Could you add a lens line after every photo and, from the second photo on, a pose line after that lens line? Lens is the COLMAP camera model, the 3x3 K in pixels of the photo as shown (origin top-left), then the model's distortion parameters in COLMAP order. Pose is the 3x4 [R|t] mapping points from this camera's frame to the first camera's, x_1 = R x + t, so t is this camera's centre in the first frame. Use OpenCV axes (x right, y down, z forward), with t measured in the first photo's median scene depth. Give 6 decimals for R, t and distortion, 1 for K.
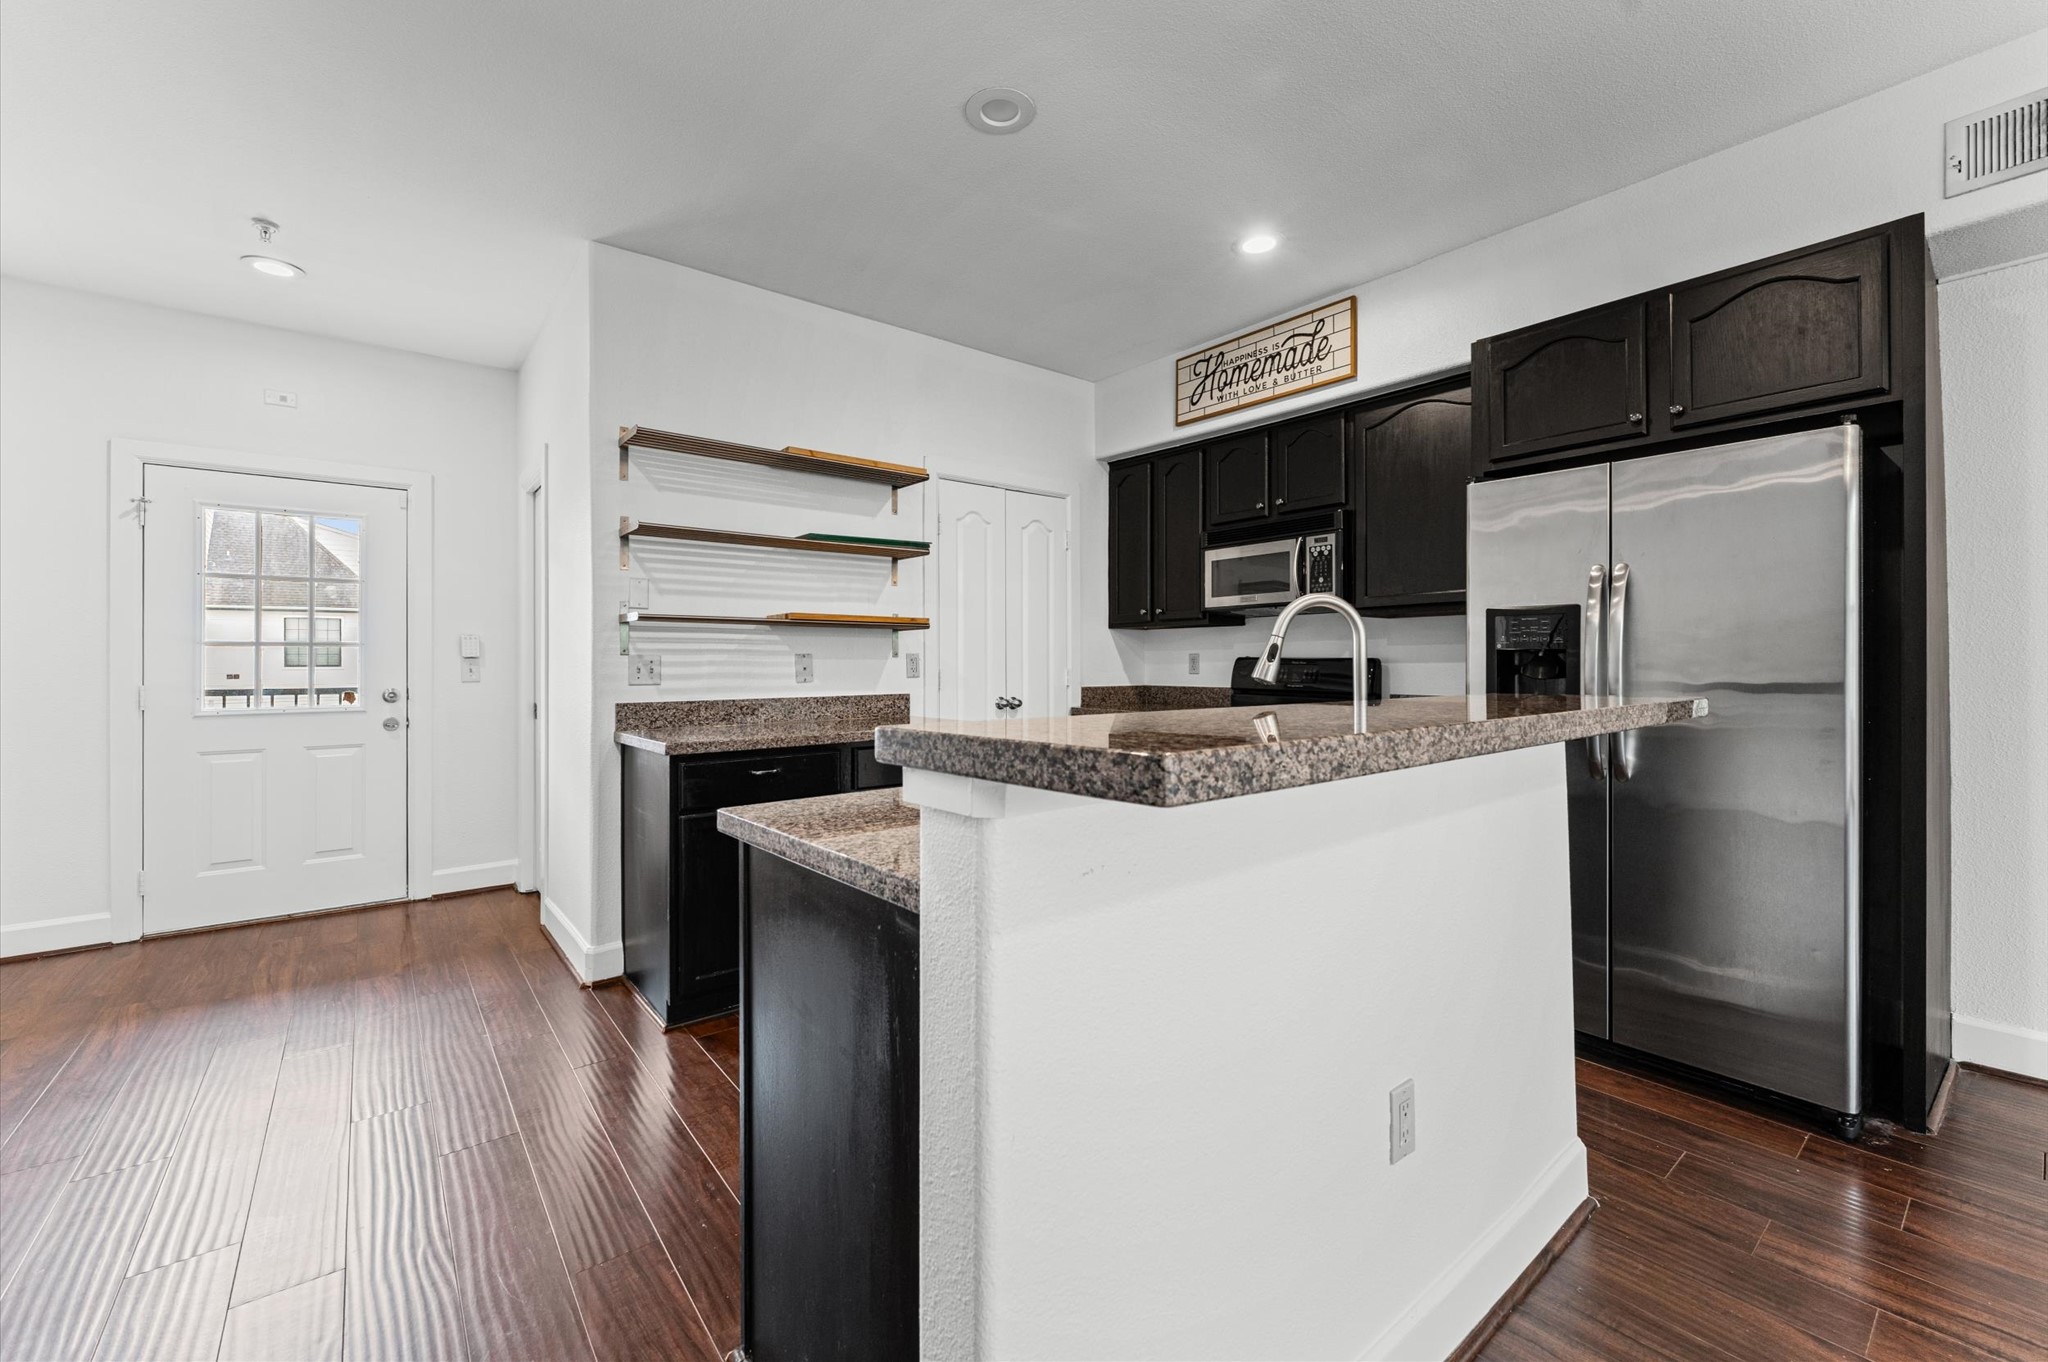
lens RADIAL K [[826.3, 0, 1009.7], [0, 826.3, 659.9], [0, 0, 1]] dist [-0.000324, 0.000238]
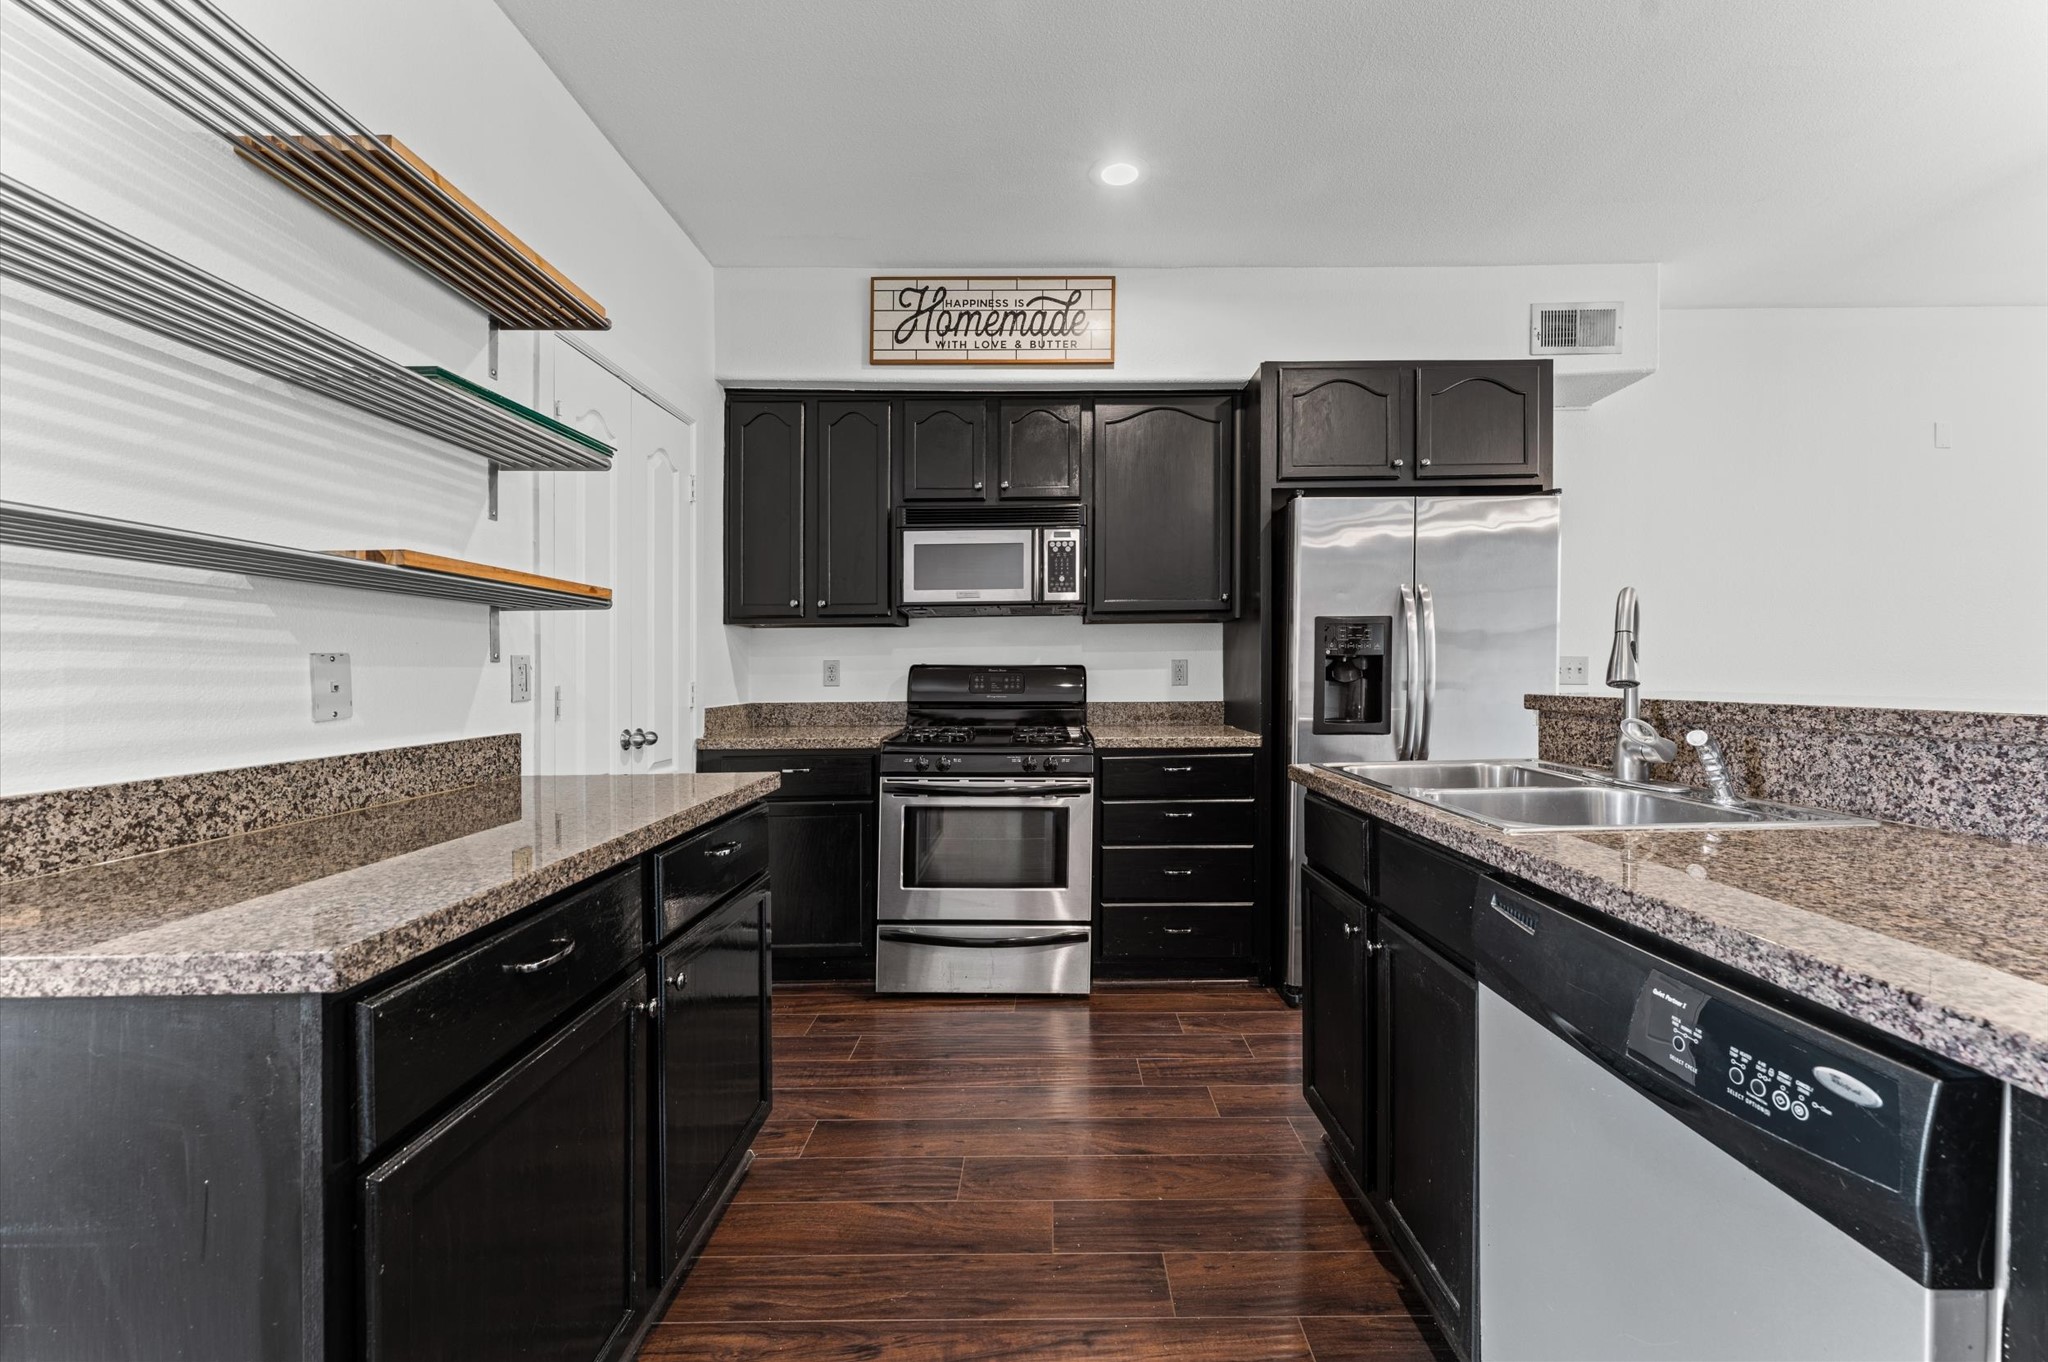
lens RADIAL K [[824.0, 0, 1027.6], [0, 824.0, 684.0], [0, 0, 1]] dist [-0.001993, -0.000209]
pose [[0.616920, -0.017319, 0.786836, -0.348995], [0.007047, 0.999839, 0.016482, 0.004082], [-0.786995, -0.004623, 0.616943, 0.451715]]
